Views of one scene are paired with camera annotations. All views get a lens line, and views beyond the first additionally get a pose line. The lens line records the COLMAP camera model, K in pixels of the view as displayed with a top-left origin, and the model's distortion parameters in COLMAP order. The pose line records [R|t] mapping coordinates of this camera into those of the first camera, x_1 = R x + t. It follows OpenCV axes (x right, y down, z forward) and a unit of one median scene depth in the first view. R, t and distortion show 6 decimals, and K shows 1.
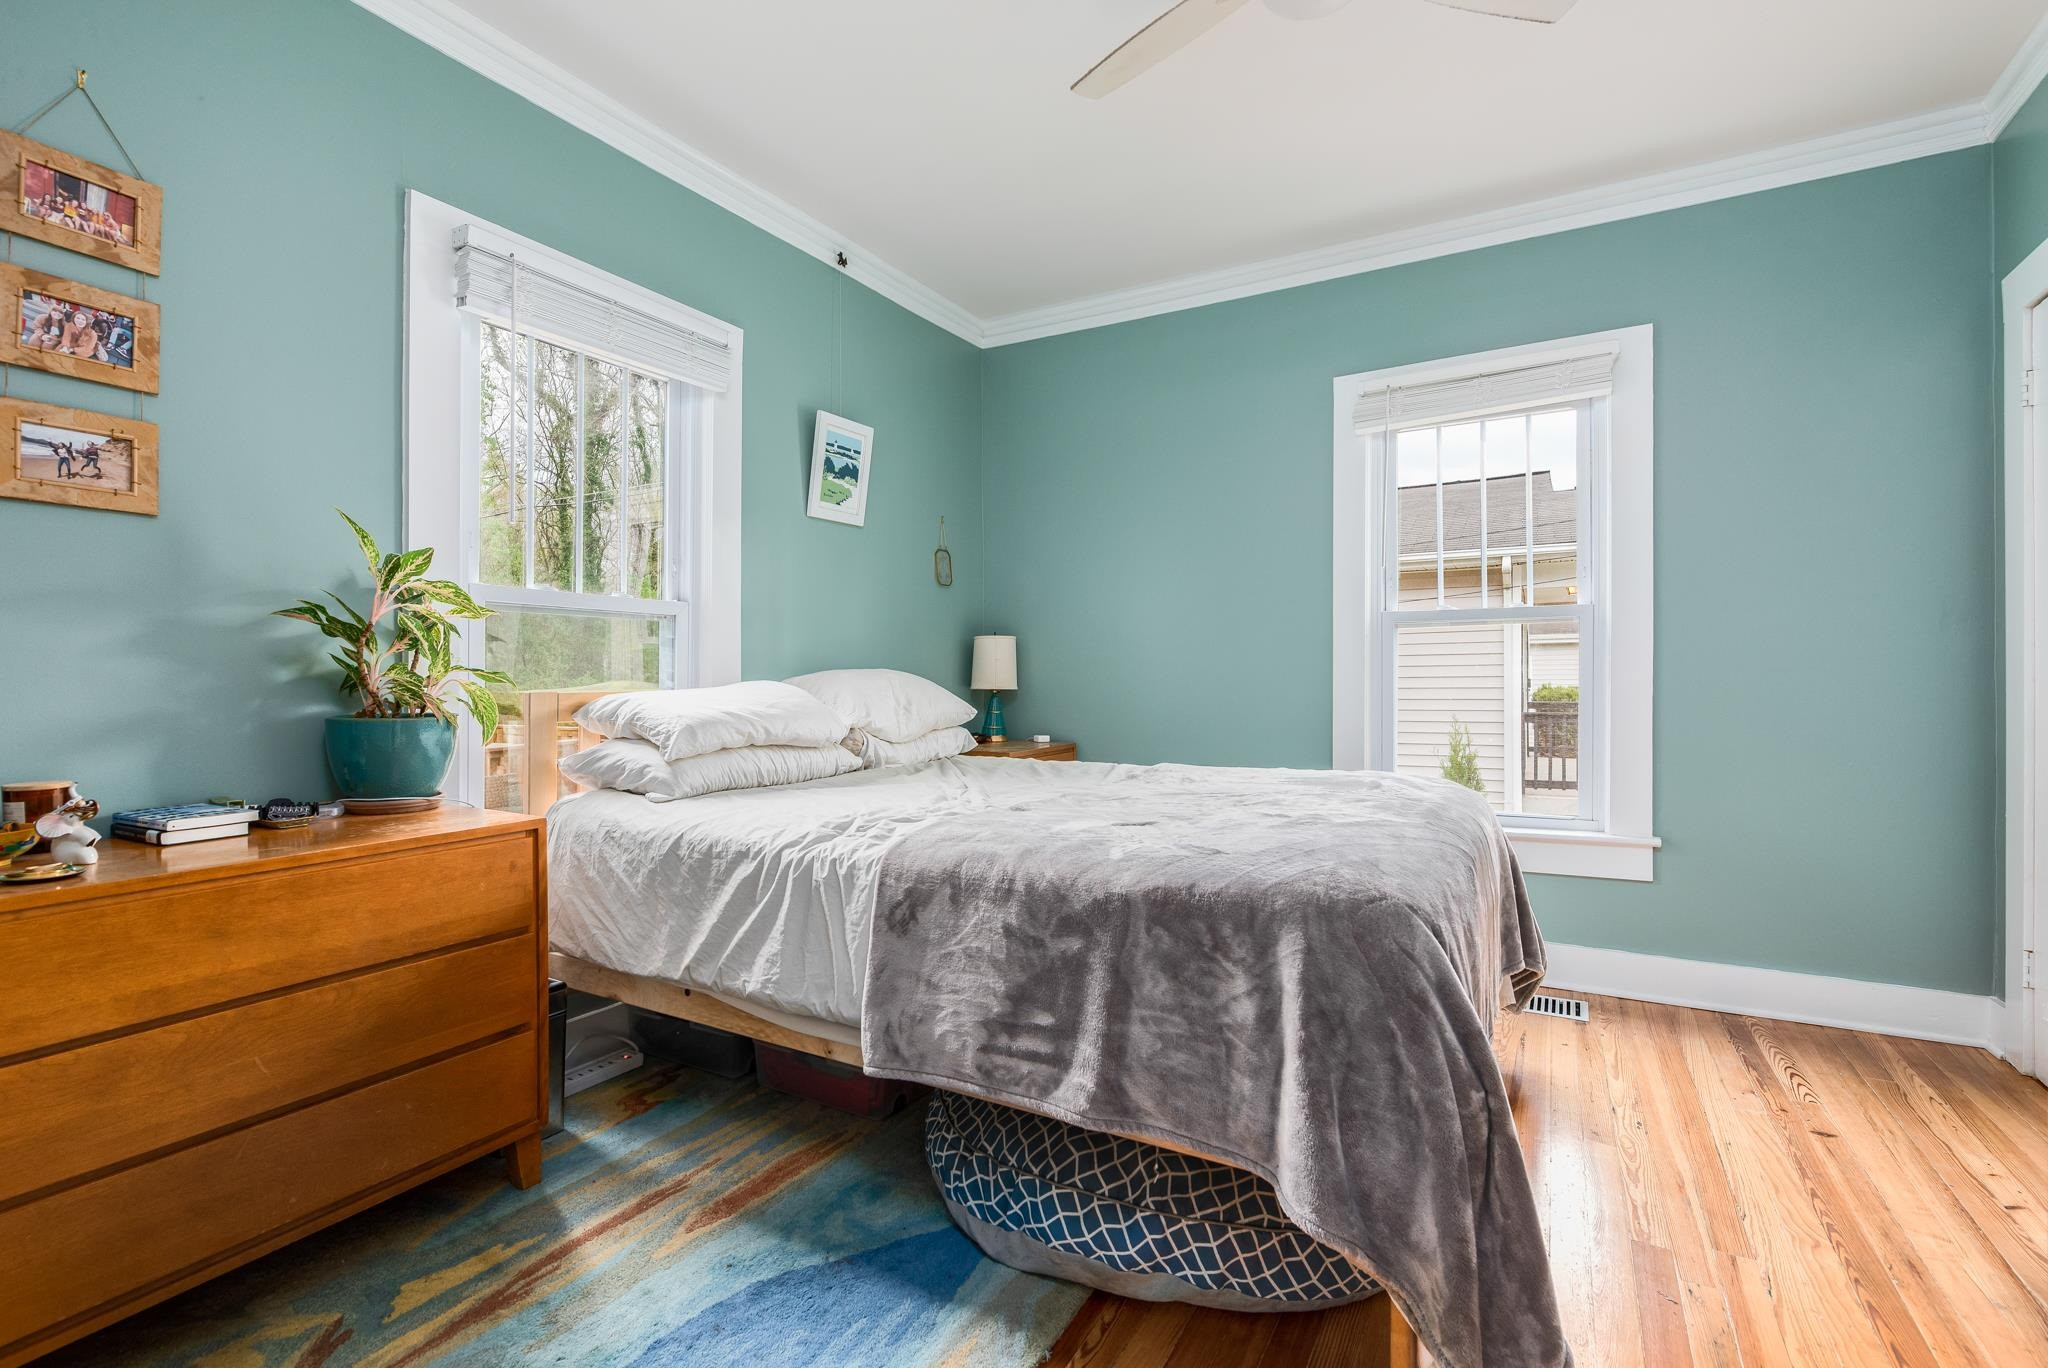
lens RADIAL K [[939.0, 0, 1024.1], [0, 939.0, 682.7], [0, 0, 1]] dist [0.000444, 0.001755]
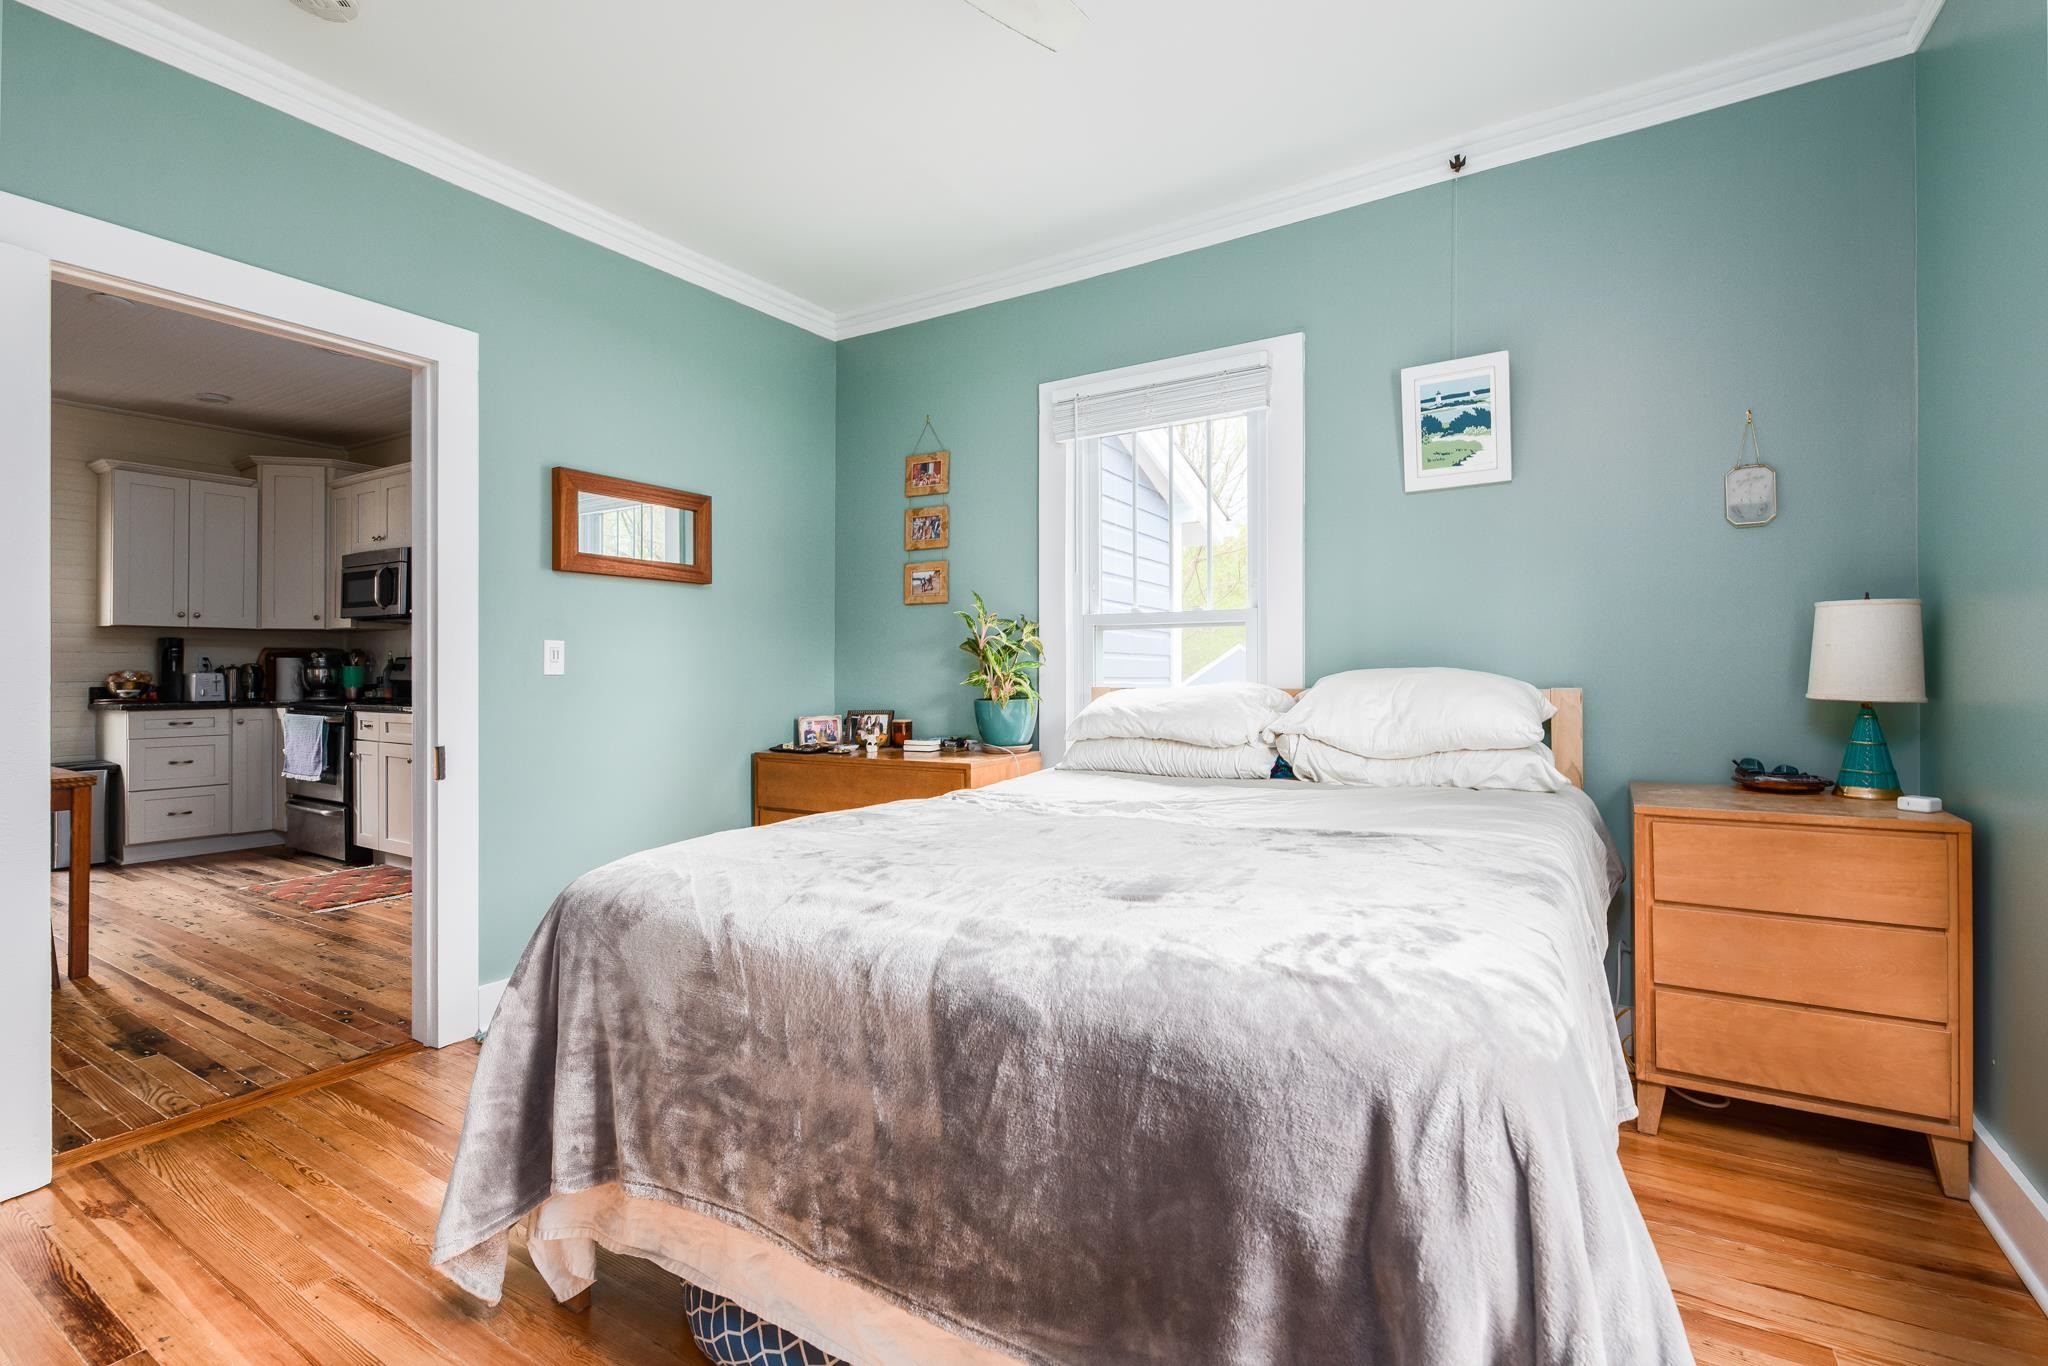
lens RADIAL K [[939.0, 0, 1041.2], [0, 939.0, 679.0], [0, 0, 1]] dist [0.000444, 0.001755]
pose [[-0.048092, 0.008523, -0.998807, 0.656003], [-0.003507, 0.999956, 0.008702, -0.010634], [0.998837, 0.003921, -0.048060, 0.699680]]
